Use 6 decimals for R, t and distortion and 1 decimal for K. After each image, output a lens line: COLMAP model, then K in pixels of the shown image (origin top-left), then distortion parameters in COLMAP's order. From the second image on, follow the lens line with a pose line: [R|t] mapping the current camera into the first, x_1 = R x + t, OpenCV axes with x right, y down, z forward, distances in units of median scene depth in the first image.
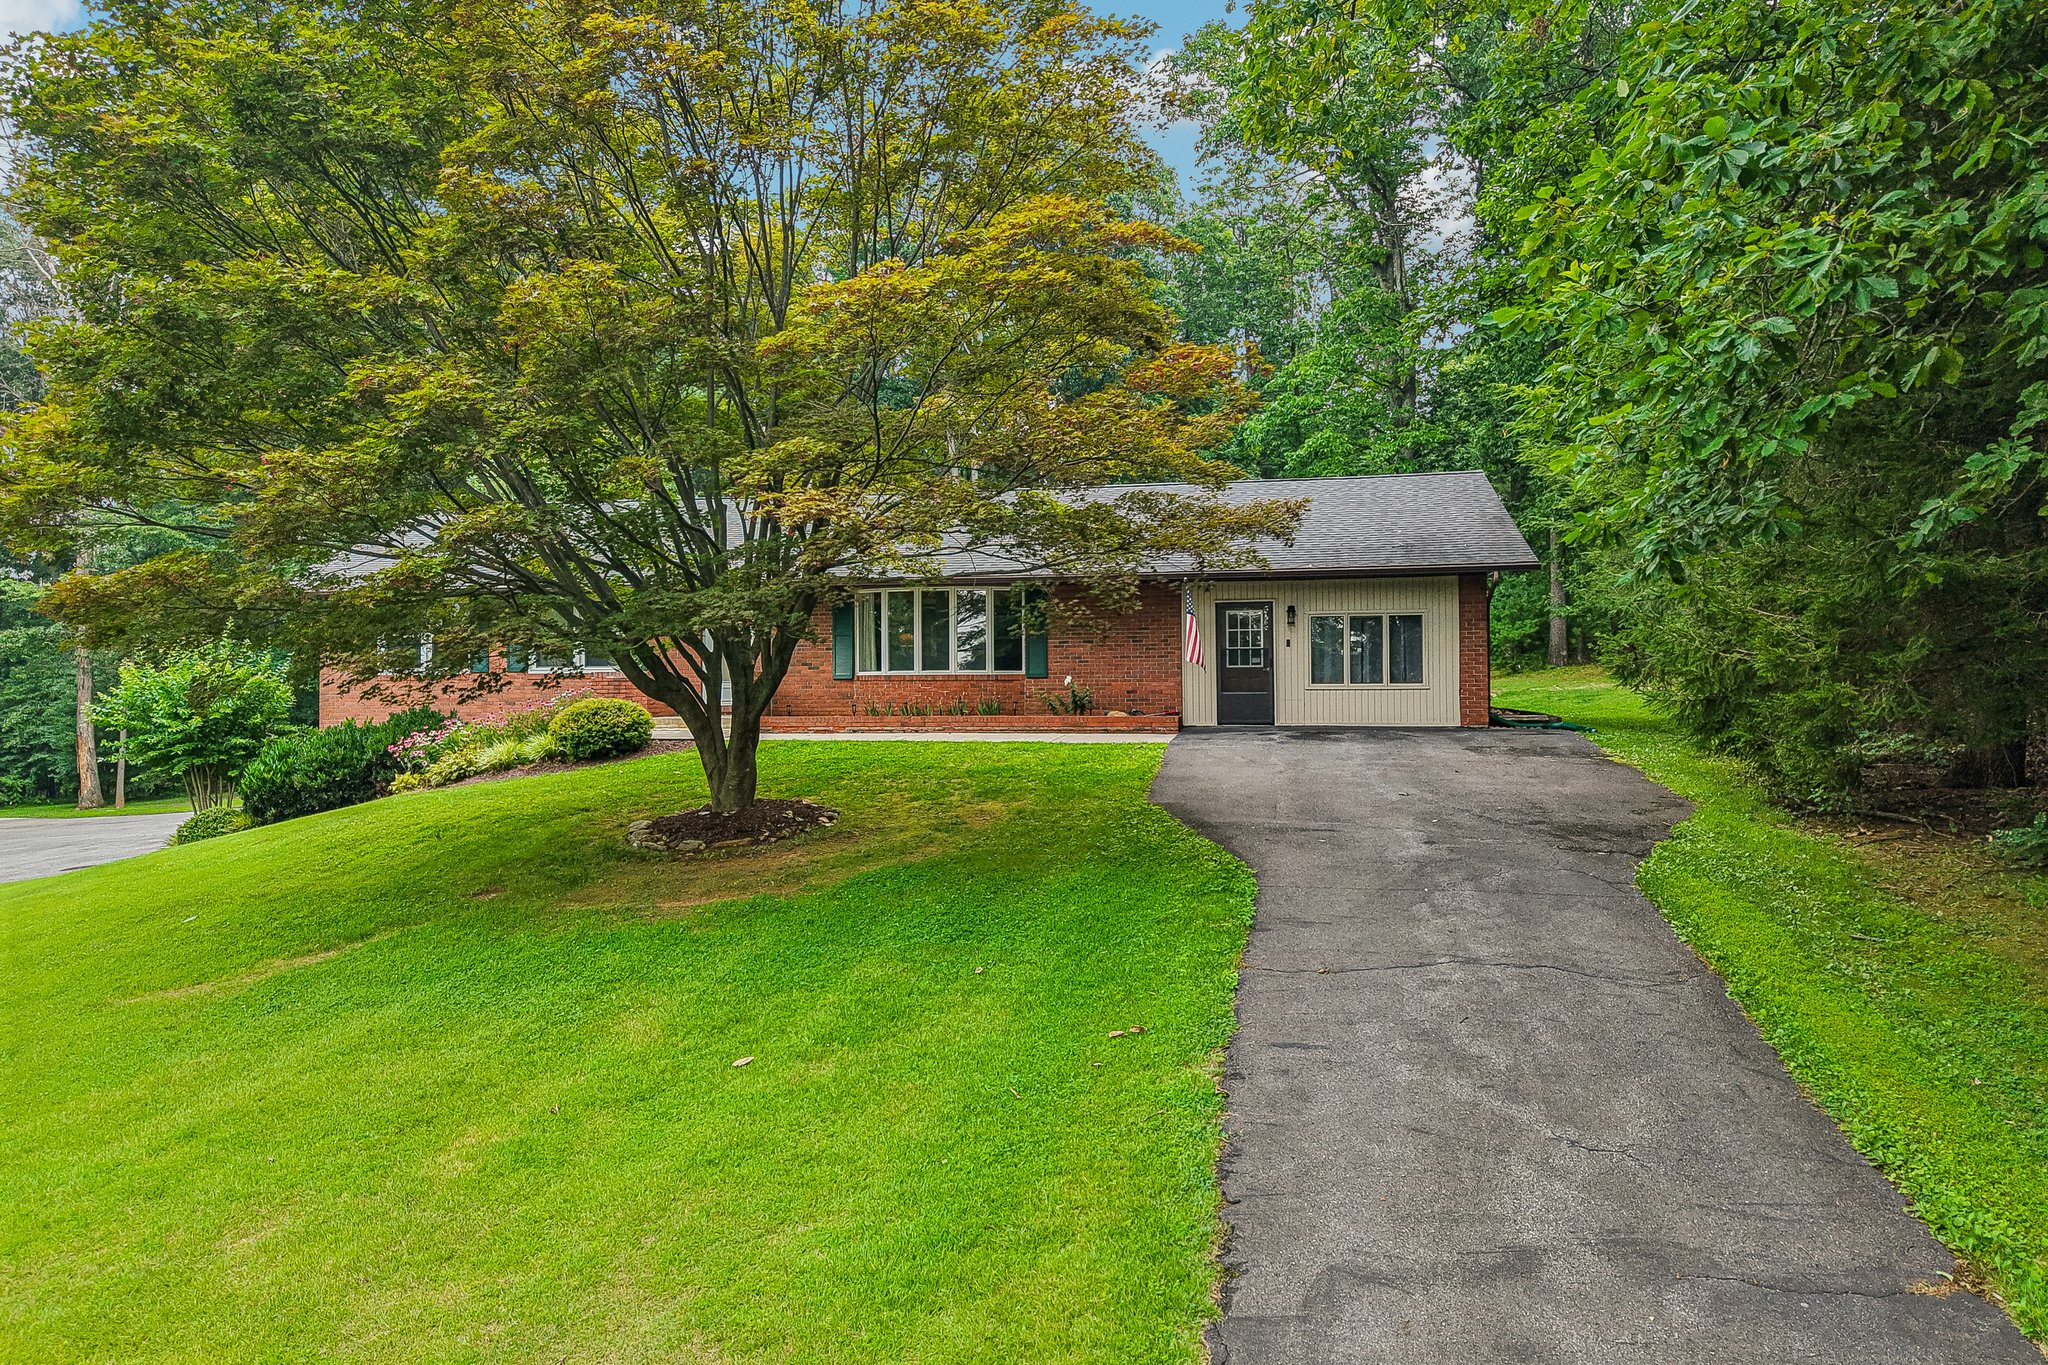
lens RADIAL K [[1385.6, 0, 1024.7], [0, 1385.6, 670.0], [0, 0, 1]] dist [0.026920, -0.027695]
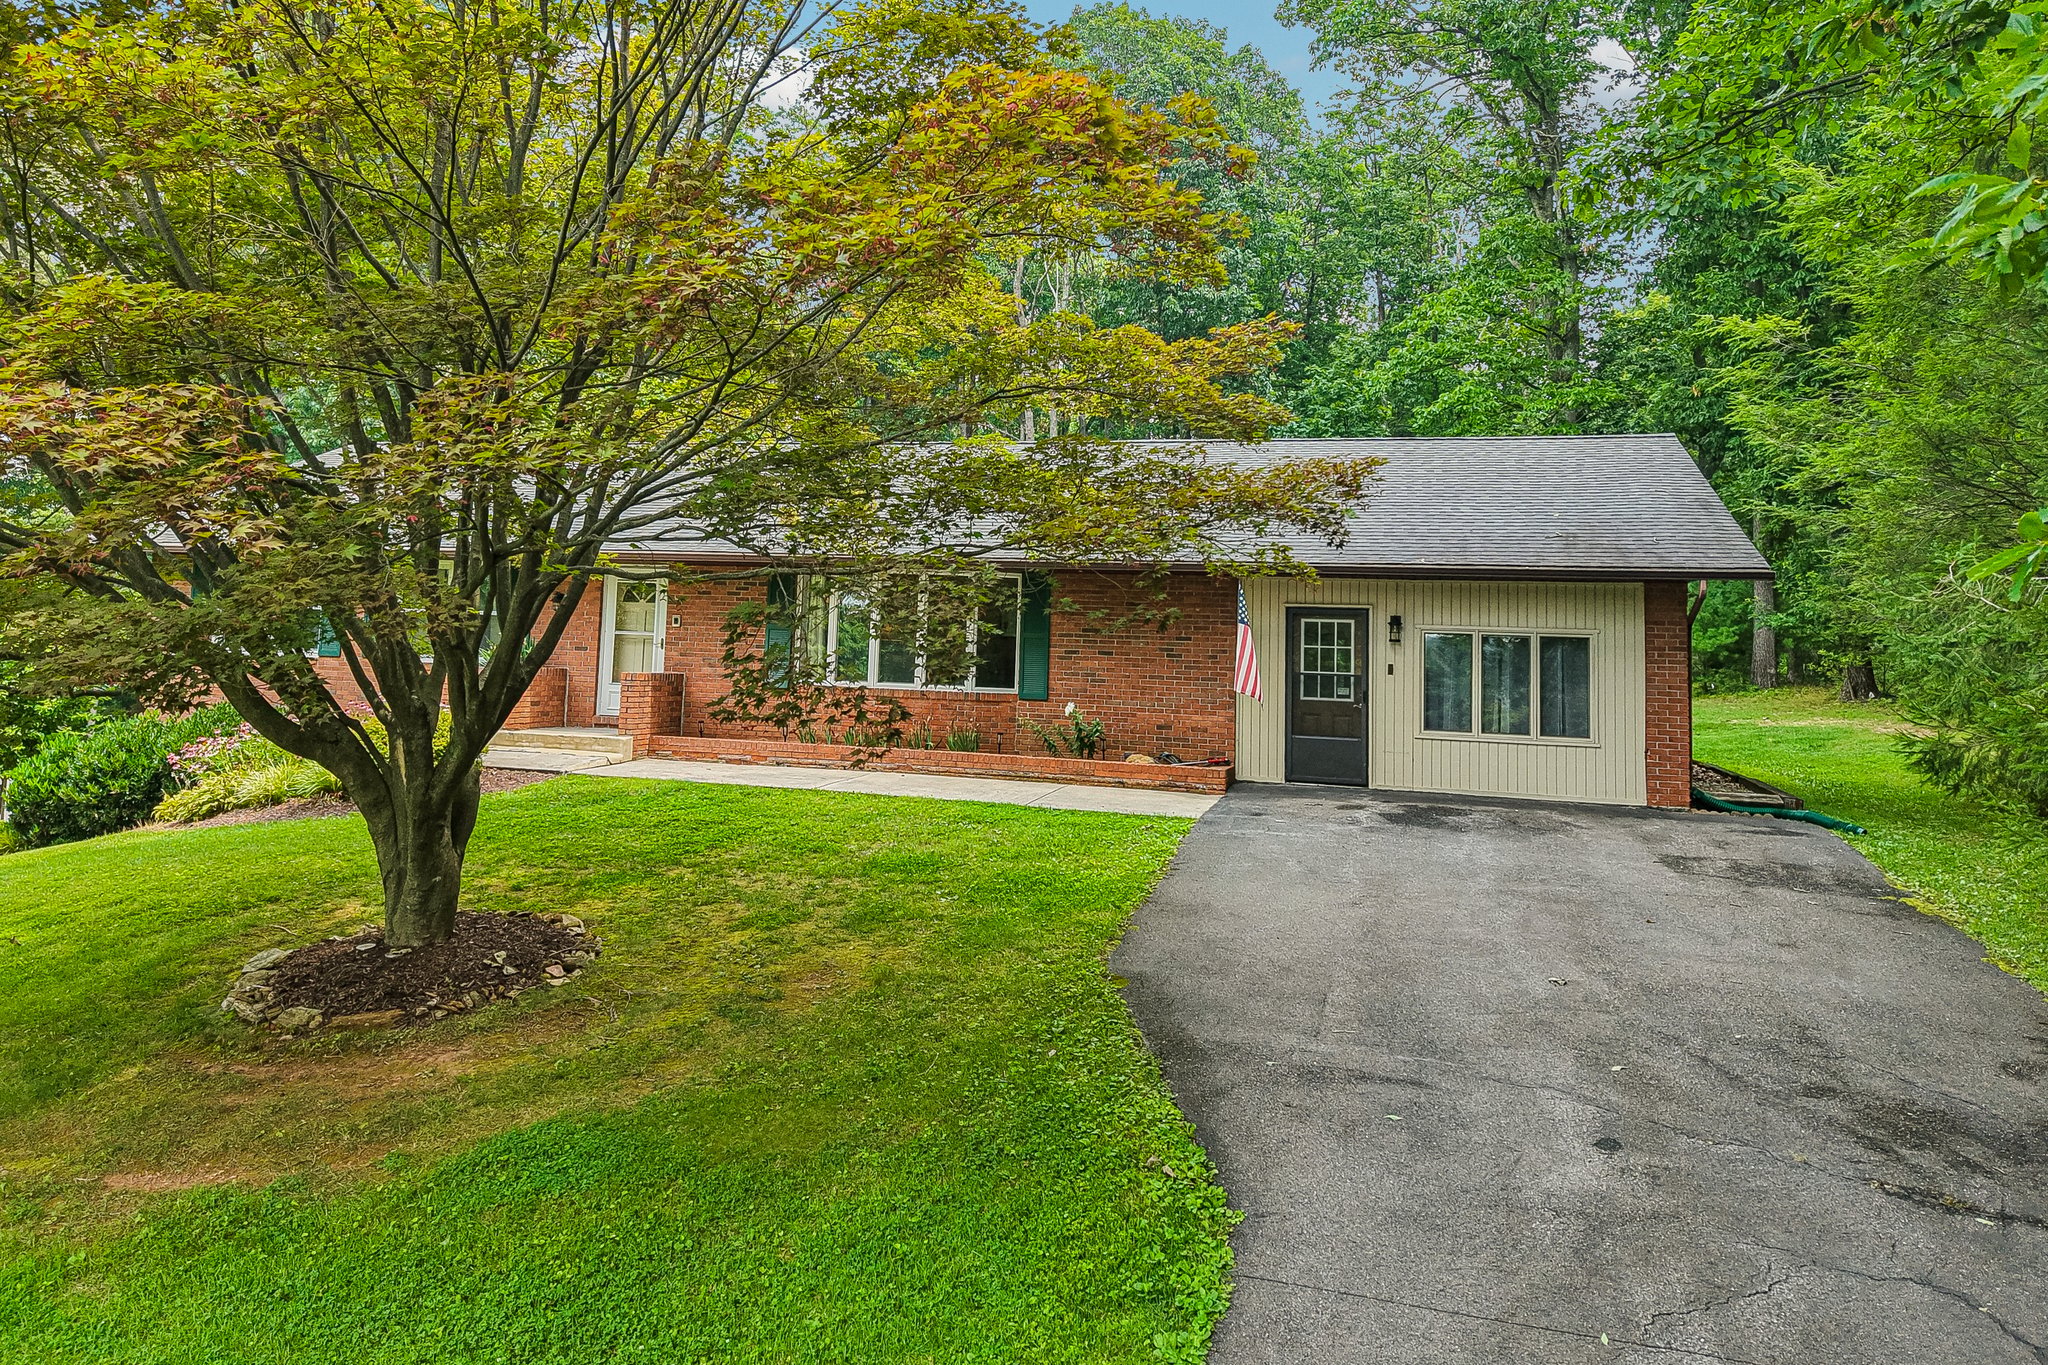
lens RADIAL K [[1385.6, 0, 1044.8], [0, 1385.6, 501.0], [0, 0, 1]] dist [0.026920, -0.027695]
pose [[0.995188, 0.033132, -0.092217, 0.078650], [-0.041450, 0.995097, -0.089798, -0.033367], [0.088790, 0.093188, 0.991682, 0.284432]]
